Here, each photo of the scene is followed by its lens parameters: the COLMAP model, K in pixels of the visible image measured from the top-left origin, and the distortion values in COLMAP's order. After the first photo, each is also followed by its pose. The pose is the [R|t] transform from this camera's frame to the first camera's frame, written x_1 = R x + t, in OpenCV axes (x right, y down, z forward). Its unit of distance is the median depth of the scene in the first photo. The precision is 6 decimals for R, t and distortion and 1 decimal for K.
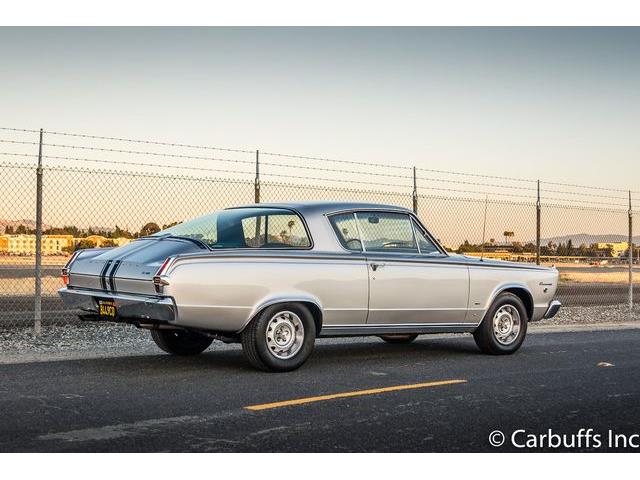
lens RADIAL K [[1087.8, 0, 364.0], [0, 1087.8, 240.3], [0, 0, 1]] dist [0.011021, -0.107002]
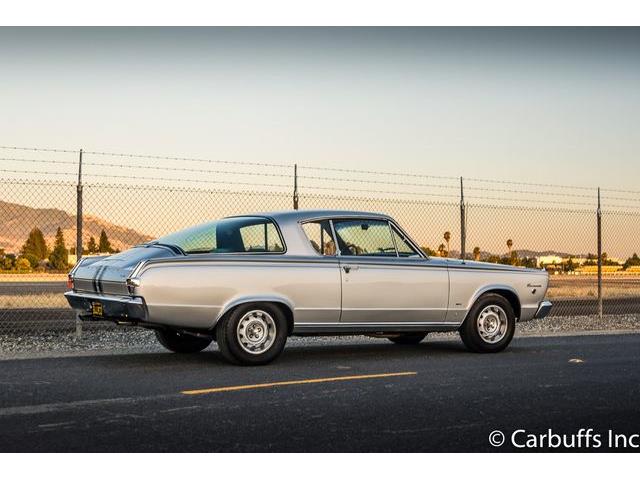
lens RADIAL K [[1112.7, 0, 398.2], [0, 1112.7, 238.5], [0, 0, 1]] dist [0.007508, -0.168887]
pose [[0.993045, -0.015217, -0.116748, 0.188944], [0.013385, 0.999775, -0.016453, 0.012424], [0.116972, 0.014776, 0.993025, -0.091453]]
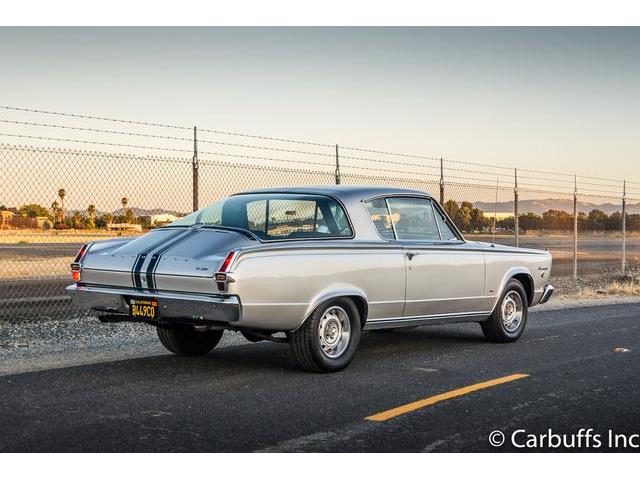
lens RADIAL K [[1087.8, 0, 364.0], [0, 1087.8, 240.3], [0, 0, 1]] dist [0.011021, -0.107002]
pose [[0.978850, -0.011480, 0.204255, -0.221200], [0.006175, 0.999627, 0.026592, -0.014336], [-0.204485, -0.024769, 0.978556, 0.087211]]
